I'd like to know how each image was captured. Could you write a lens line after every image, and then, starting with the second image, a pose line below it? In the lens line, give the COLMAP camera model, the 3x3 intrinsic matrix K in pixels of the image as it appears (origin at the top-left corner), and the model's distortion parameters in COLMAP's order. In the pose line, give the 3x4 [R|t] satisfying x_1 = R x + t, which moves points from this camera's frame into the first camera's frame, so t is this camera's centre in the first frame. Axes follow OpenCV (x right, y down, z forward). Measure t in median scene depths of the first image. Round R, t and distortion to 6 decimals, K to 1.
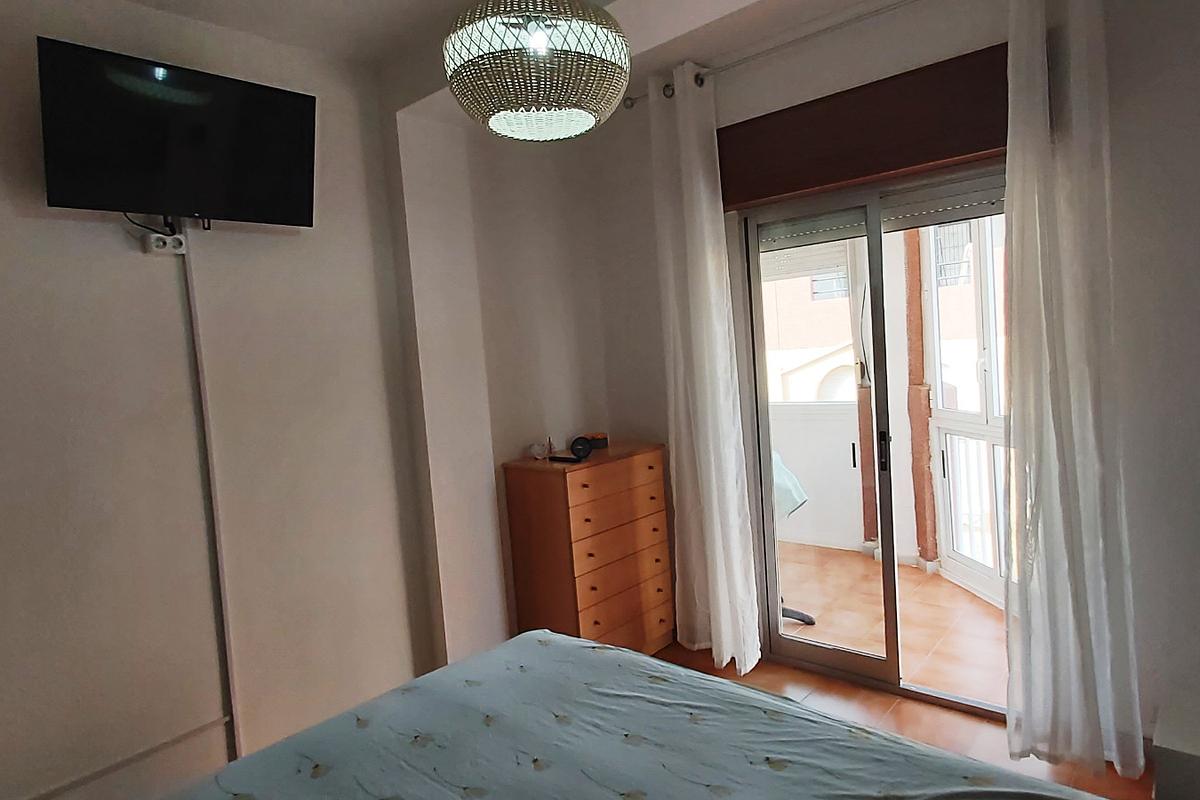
lens RADIAL K [[735.4, 0, 600.0], [0, 735.4, 400.0], [0, 0, 1]] dist [-0.002240, -0.000998]
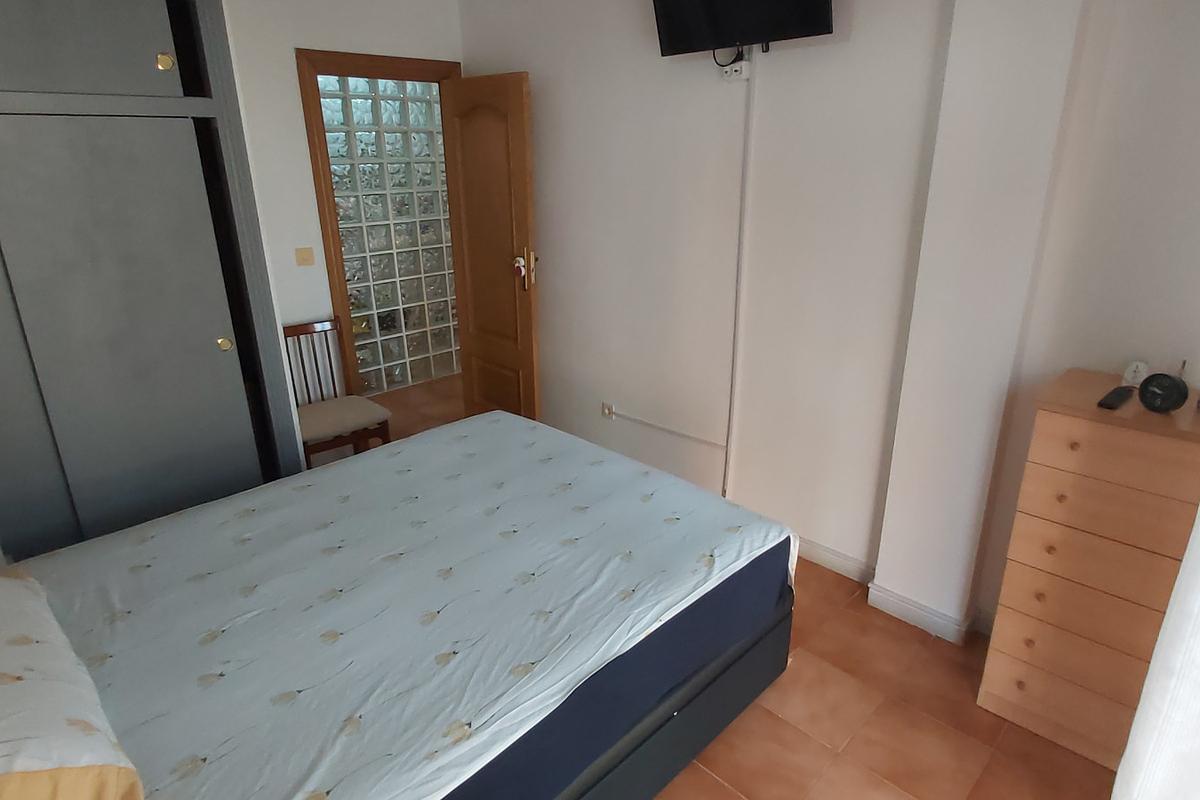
lens RADIAL K [[694.6, 0, 606.3], [0, 694.6, 394.1], [0, 0, 1]] dist [-0.002663, -0.000936]
pose [[-0.058894, 0.398351, -0.915341, 0.798788], [-0.055280, 0.914224, 0.401421, -0.203561], [0.996732, 0.074242, -0.031821, 1.009197]]
